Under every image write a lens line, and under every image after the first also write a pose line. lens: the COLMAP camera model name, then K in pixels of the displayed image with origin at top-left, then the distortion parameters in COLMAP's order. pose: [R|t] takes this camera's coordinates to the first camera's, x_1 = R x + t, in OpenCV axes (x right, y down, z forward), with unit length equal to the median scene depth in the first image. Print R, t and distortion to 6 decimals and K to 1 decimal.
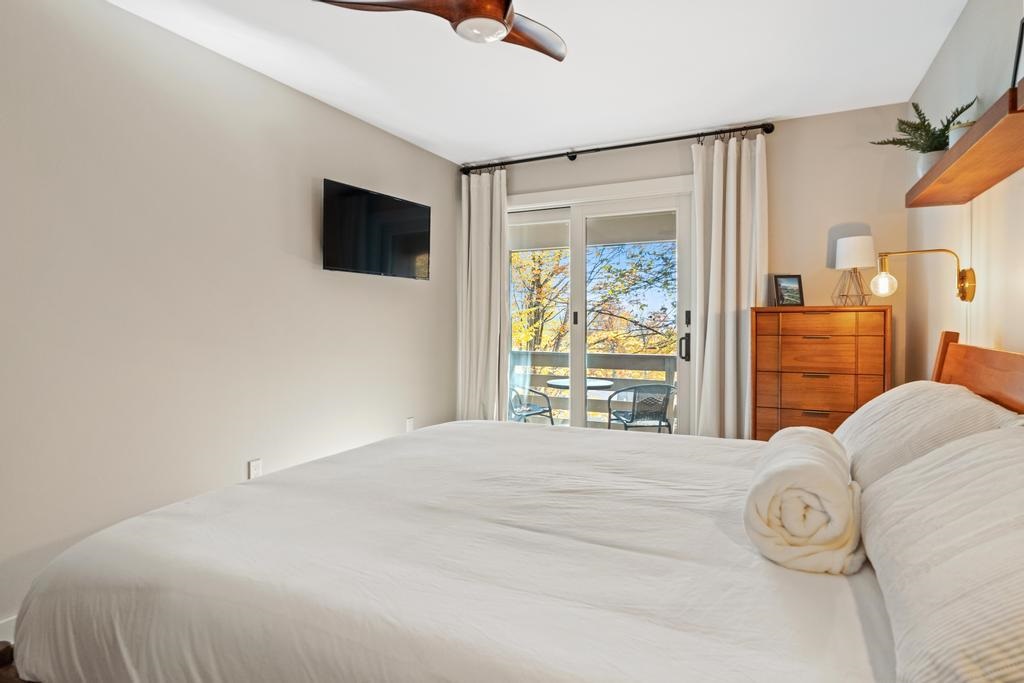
lens RADIAL K [[549.6, 0, 512.0], [0, 549.6, 341.5], [0, 0, 1]] dist [-0.004094, -0.000080]
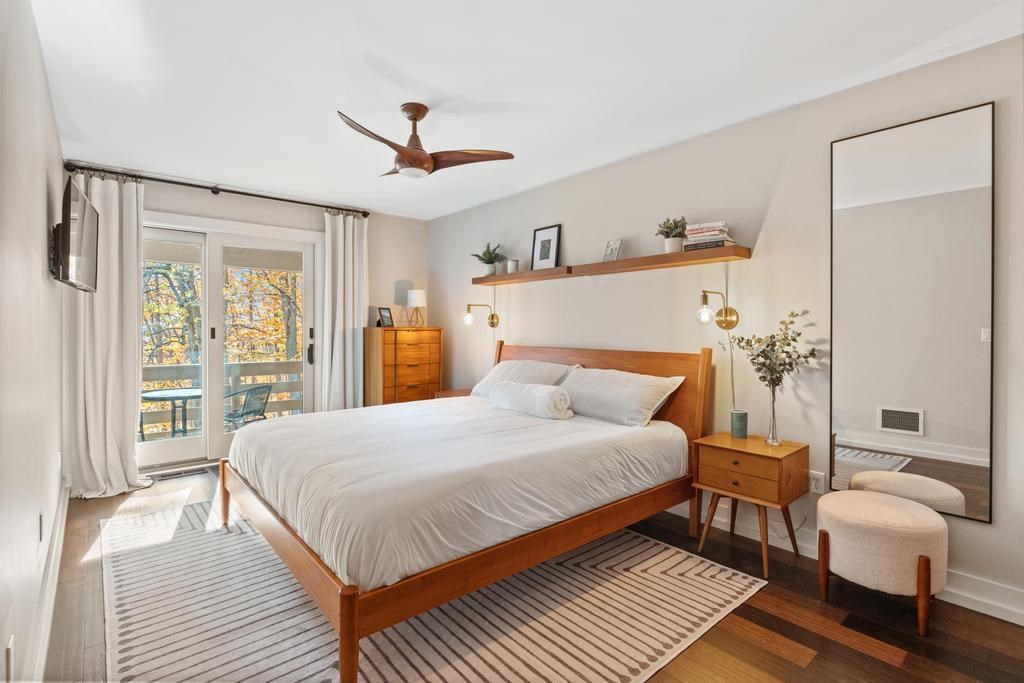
lens RADIAL K [[473.4, 0, 512.0], [0, 473.4, 341.5], [0, 0, 1]] dist [-0.001980, 0.000166]
pose [[0.411058, -0.017752, 0.911436, -0.597202], [0.032088, 0.999473, 0.004995, -0.012347], [-0.911044, 0.027193, 0.411411, 0.051840]]
